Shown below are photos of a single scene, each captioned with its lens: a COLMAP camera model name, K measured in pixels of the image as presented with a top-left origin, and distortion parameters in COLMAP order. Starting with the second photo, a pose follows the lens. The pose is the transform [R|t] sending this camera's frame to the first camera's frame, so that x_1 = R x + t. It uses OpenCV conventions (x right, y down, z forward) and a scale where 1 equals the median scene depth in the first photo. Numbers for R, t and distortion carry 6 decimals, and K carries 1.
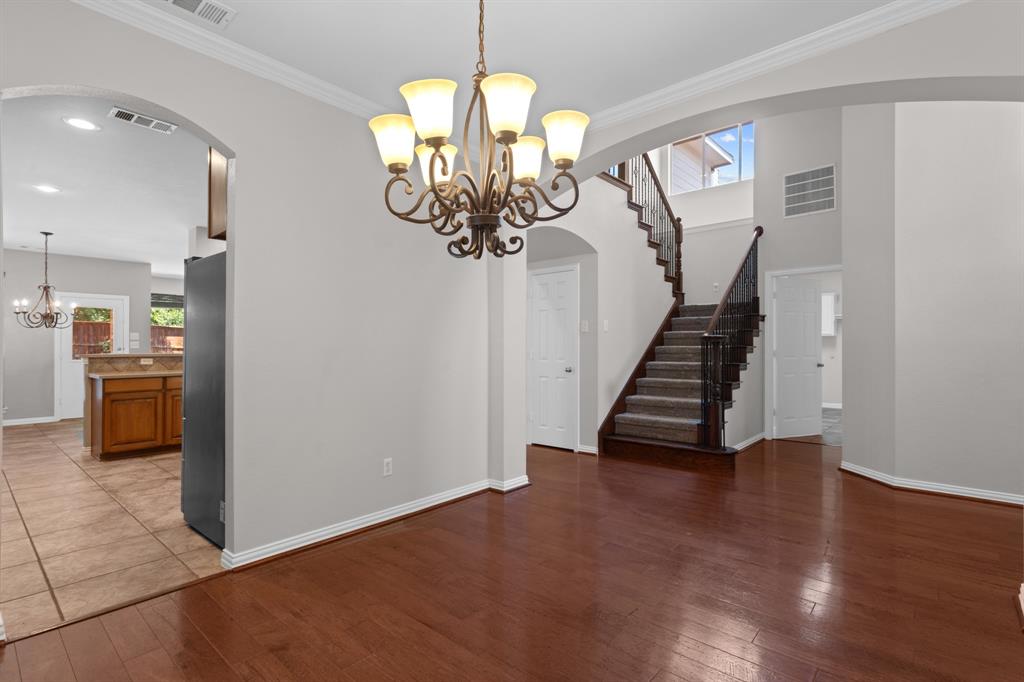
lens RADIAL K [[488.3, 0, 517.7], [0, 488.3, 340.6], [0, 0, 1]] dist [0.006417, 0.000007]
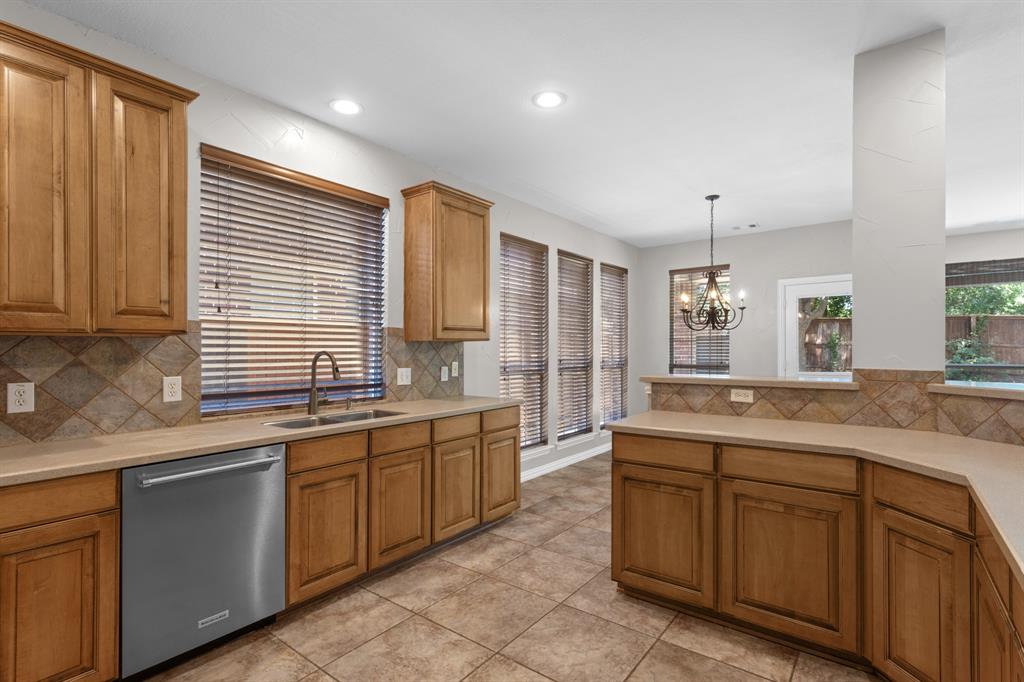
lens RADIAL K [[488.3, 0, 511.1], [0, 488.3, 347.0], [0, 0, 1]] dist [0.006417, 0.000007]
pose [[0.057775, -0.001304, -0.998329, -0.303690], [0.020441, 0.999791, -0.000123, -0.008111], [0.998120, -0.020400, 0.057790, 0.751256]]
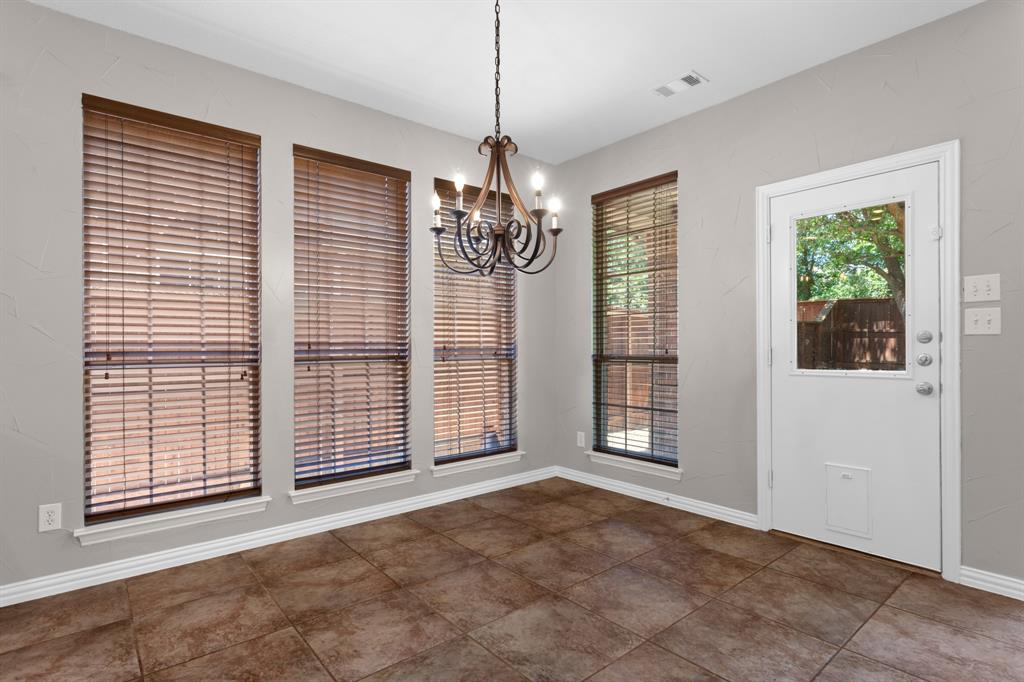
lens RADIAL K [[511.8, 0, 513.3], [0, 511.8, 346.0], [0, 0, 1]] dist [0.003863, 0.000214]
pose [[-0.153400, 0.003763, -0.988157, -0.708315], [0.022082, 0.999756, 0.000379, 0.024847], [0.987917, -0.021762, -0.153446, 1.189991]]
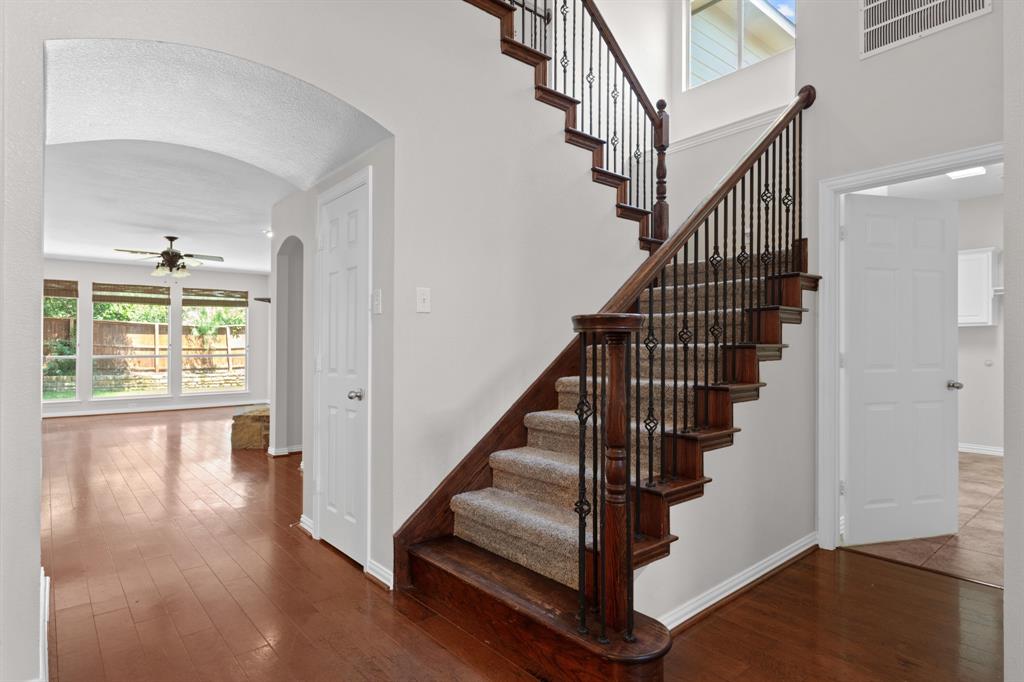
lens RADIAL K [[550.5, 0, 507.4], [0, 550.5, 340.8], [0, 0, 1]] dist [-0.002756, -0.000656]
pose [[0.988411, -0.002152, -0.151786, 0.310162], [0.002816, 0.999987, 0.004164, 0.005434], [0.151775, -0.004543, 0.988405, 0.470057]]
